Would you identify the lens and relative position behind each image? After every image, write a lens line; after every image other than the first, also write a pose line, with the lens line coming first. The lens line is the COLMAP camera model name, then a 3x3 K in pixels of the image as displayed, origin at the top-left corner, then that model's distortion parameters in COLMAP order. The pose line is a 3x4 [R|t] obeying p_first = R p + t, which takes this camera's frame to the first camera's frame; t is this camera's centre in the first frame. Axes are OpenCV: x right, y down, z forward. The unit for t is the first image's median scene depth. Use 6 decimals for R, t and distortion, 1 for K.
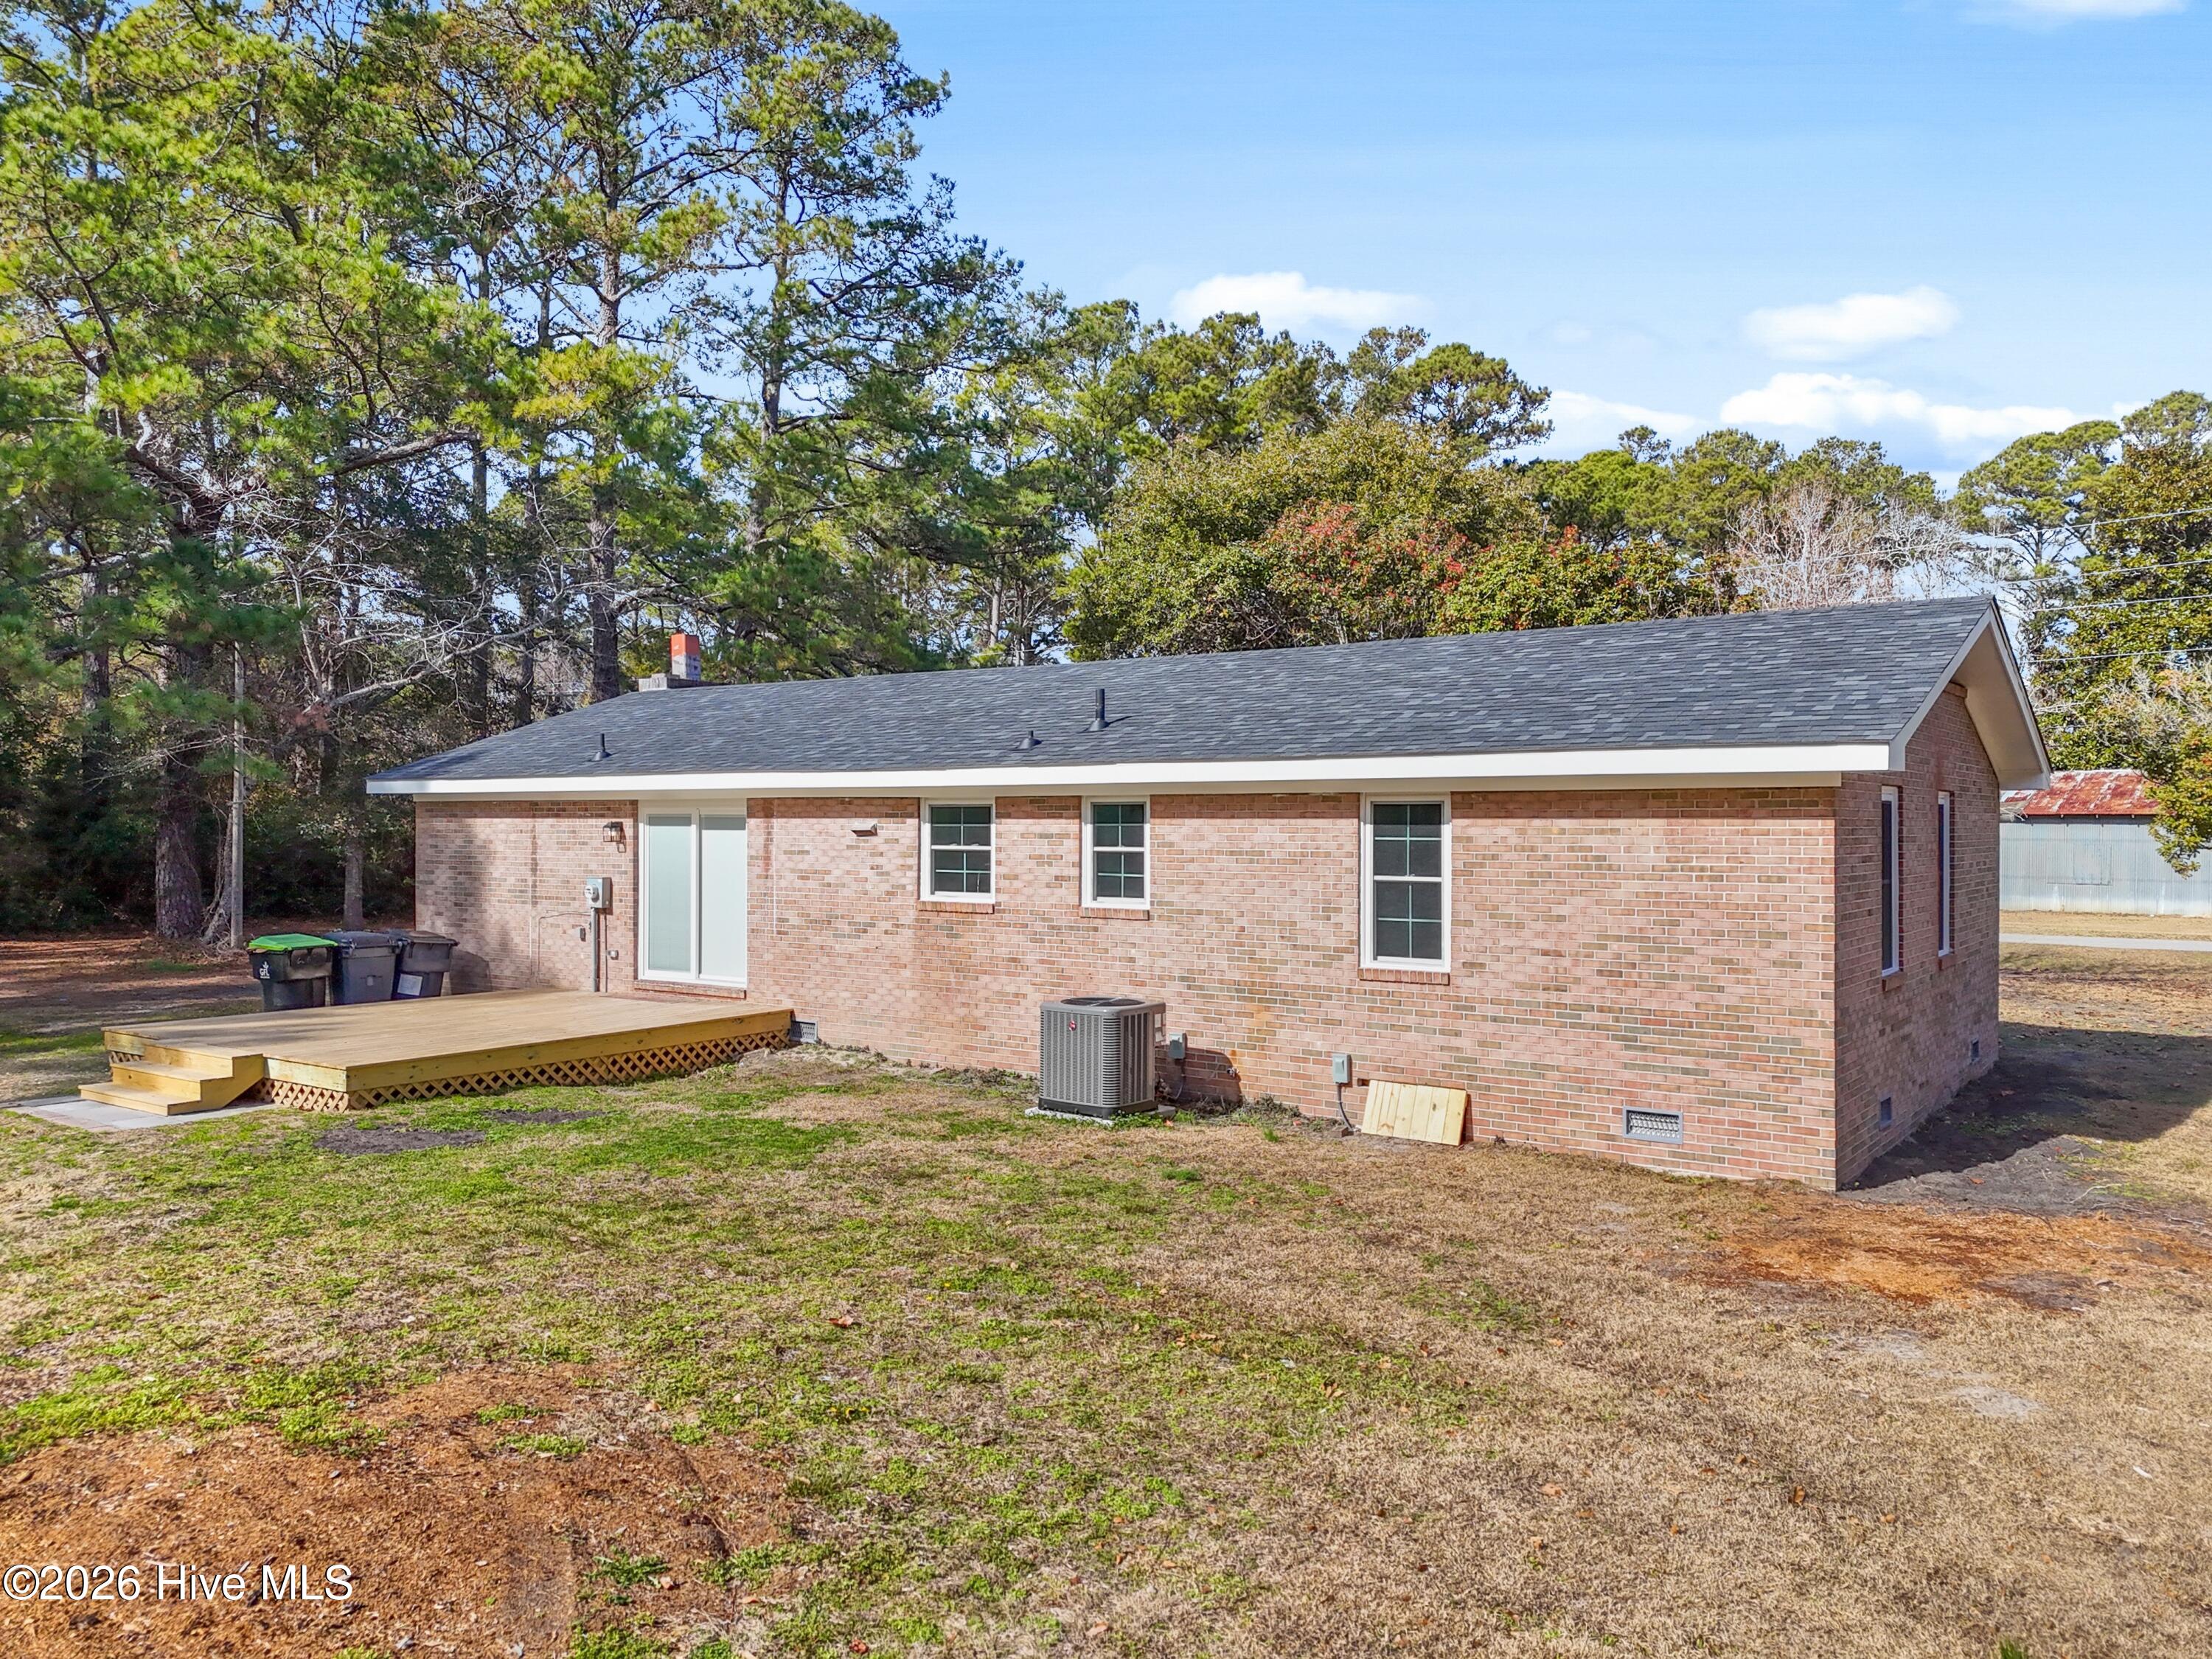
lens RADIAL K [[1629.0, 0, 1104.3], [0, 1629.0, 830.5], [0, 0, 1]] dist [0.085855, -0.081865]
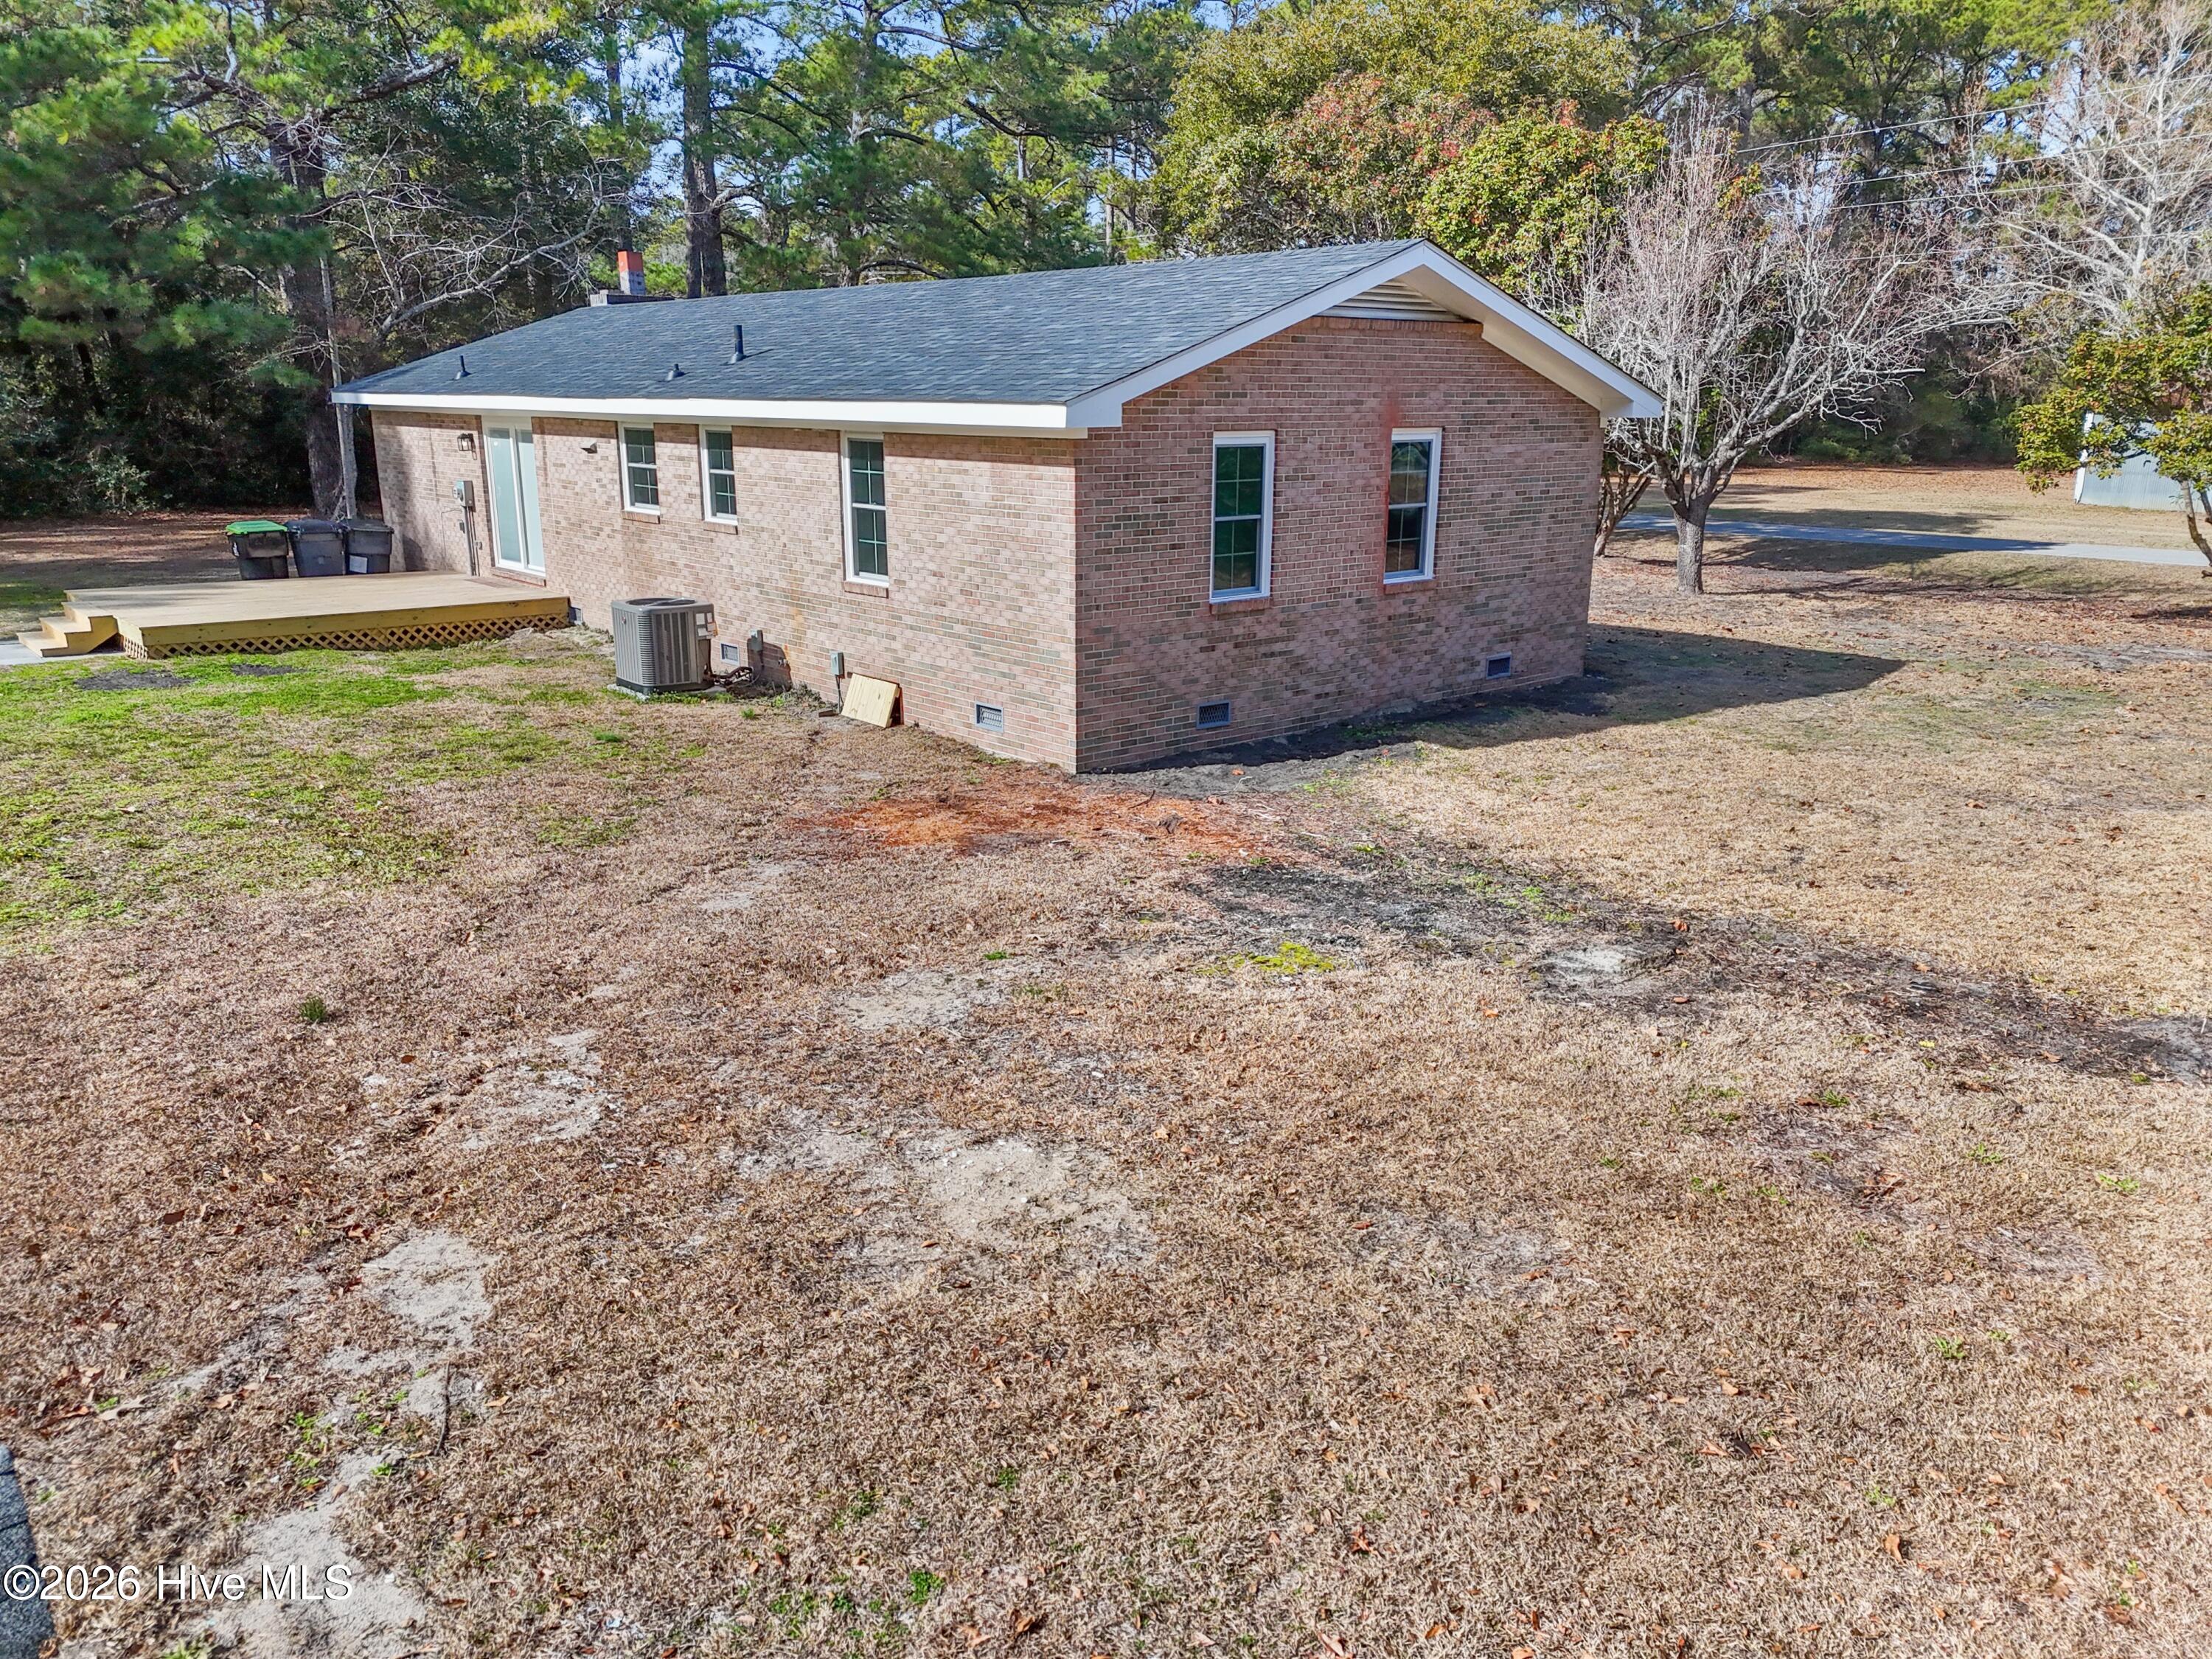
lens RADIAL K [[1629.0, 0, 1111.5], [0, 1629.0, 840.2], [0, 0, 1]] dist [0.085855, -0.081865]
pose [[0.971716, 0.064618, -0.227139, 0.550404], [-0.004263, 0.966478, 0.256715, -0.036383], [0.236113, -0.248486, 0.939417, -0.119108]]
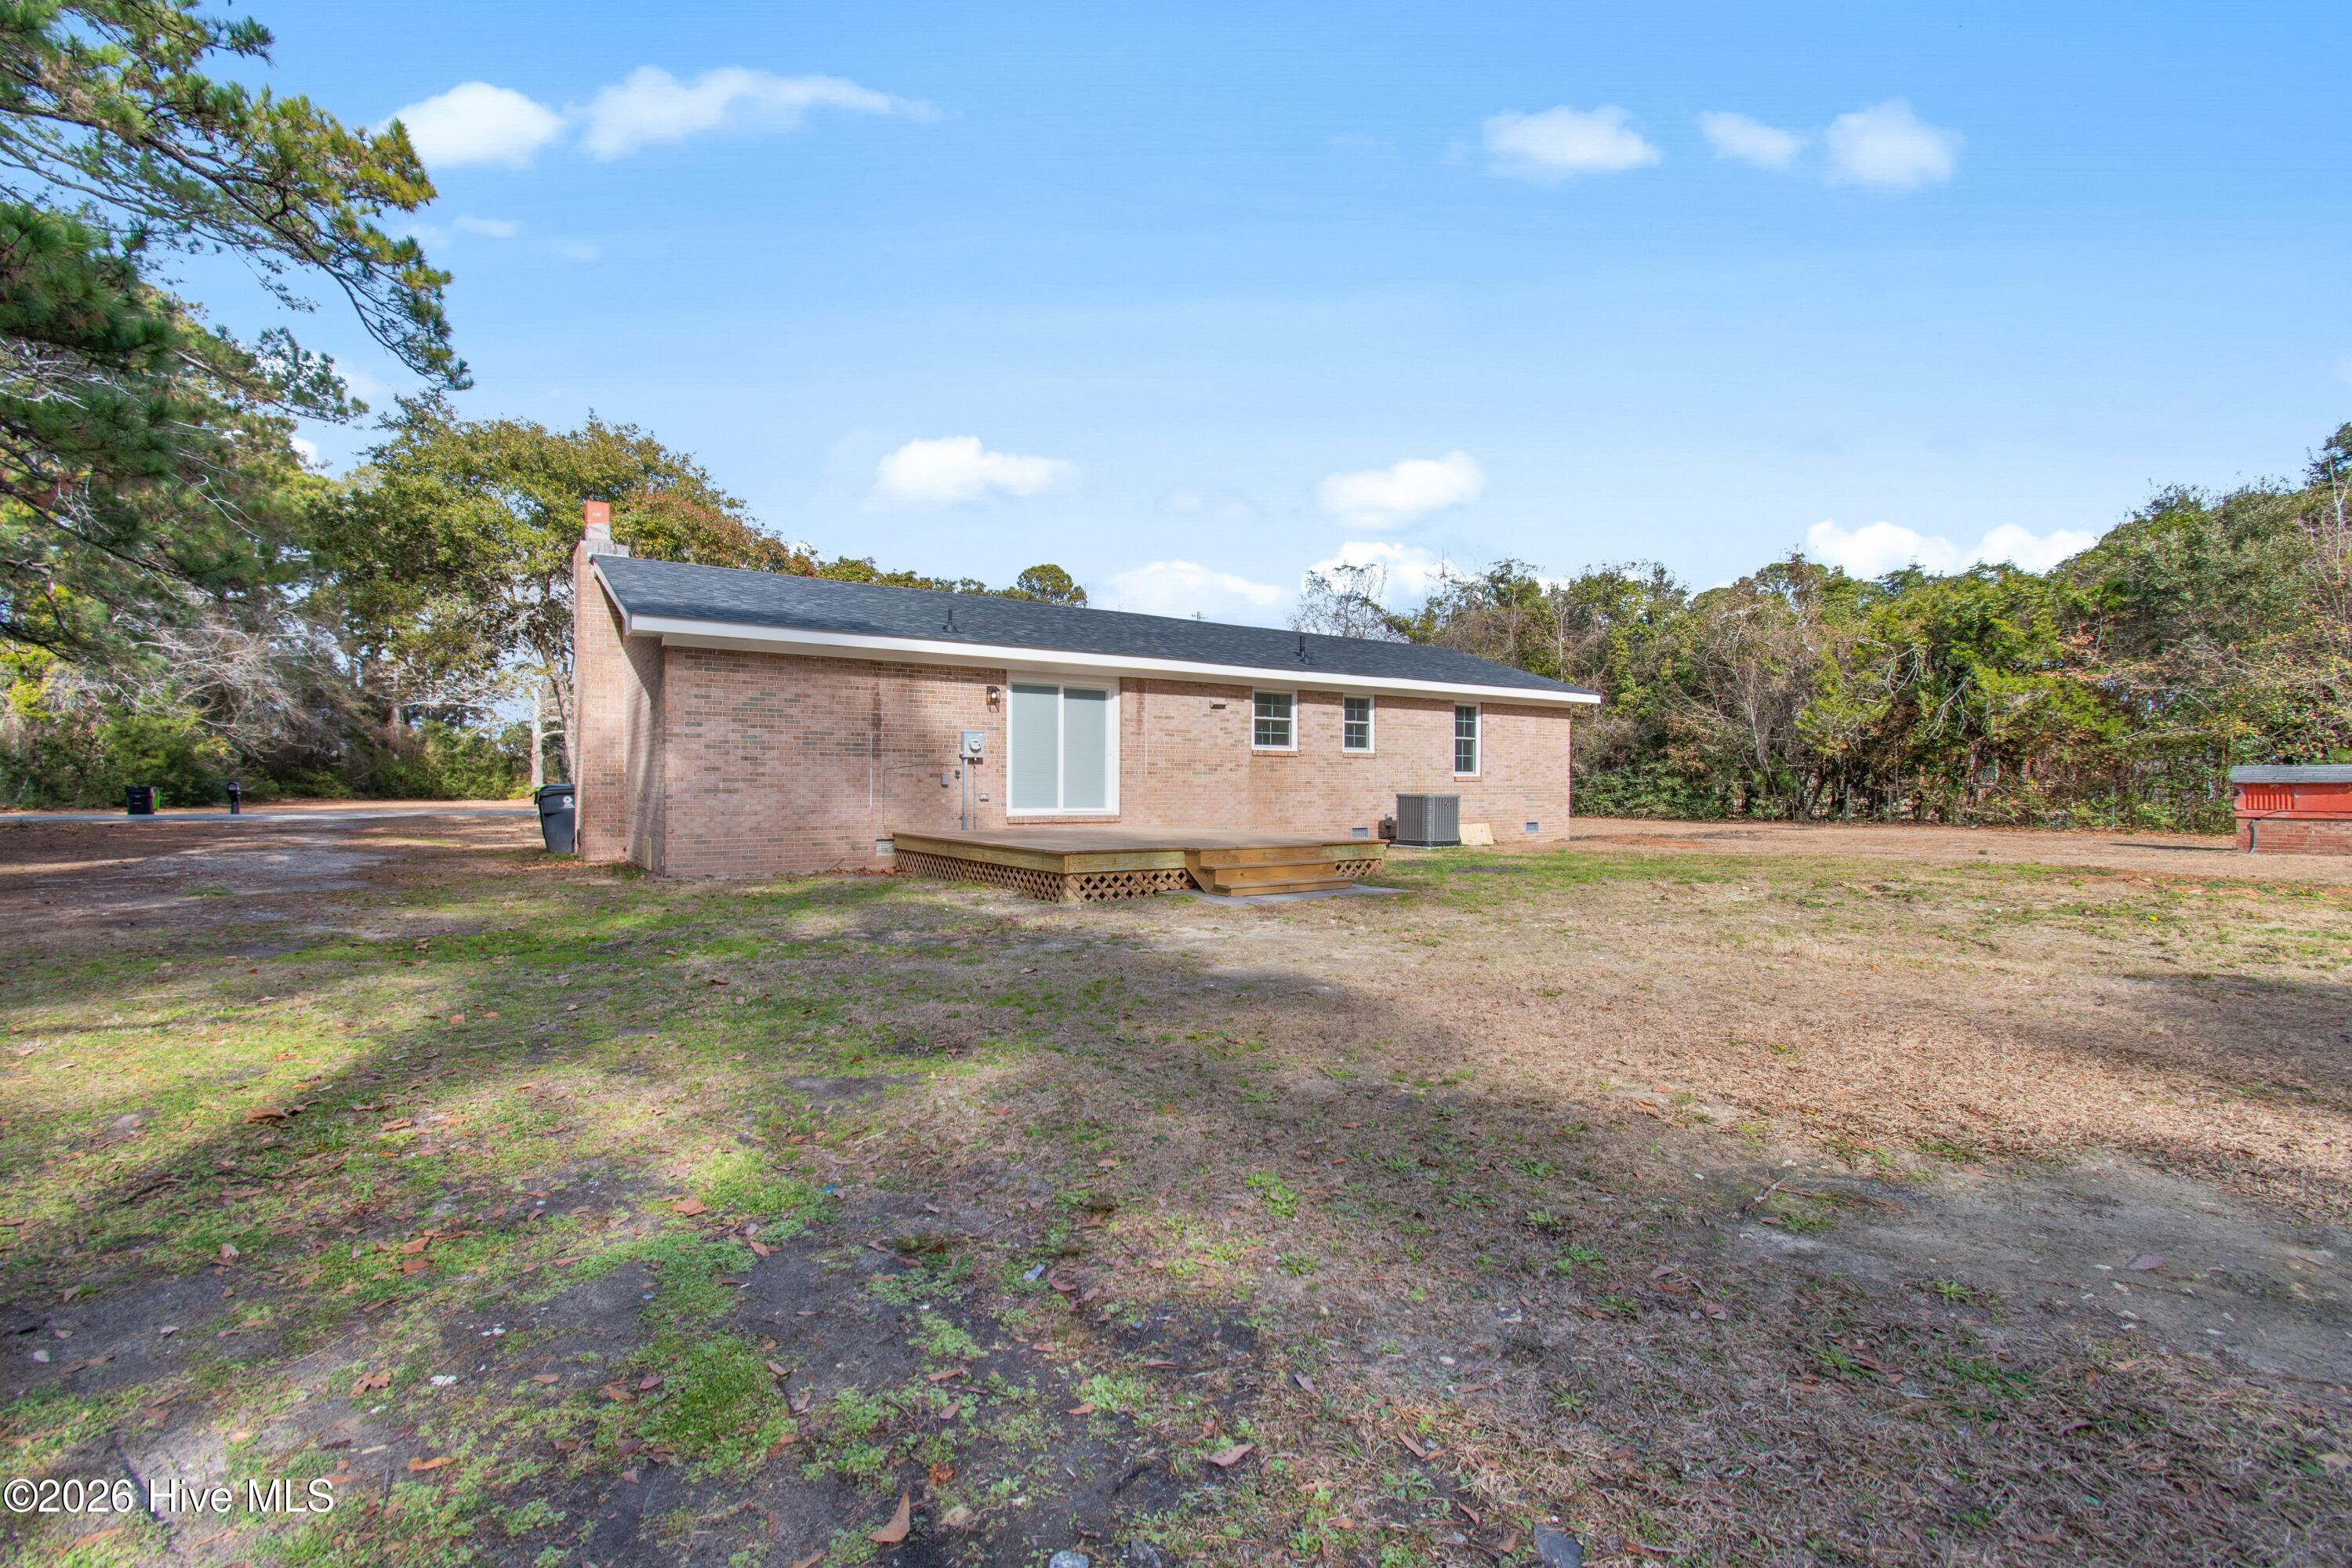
lens RADIAL K [[1056.8, 0, 1173.8], [0, 1056.8, 788.1], [0, 0, 1]] dist [0.011975, -0.000250]
pose [[0.353153, -0.003901, 0.935557, -1.184194], [0.001905, 0.999992, 0.003451, 0.081071], [-0.935564, 0.000563, 0.353158, 0.729546]]
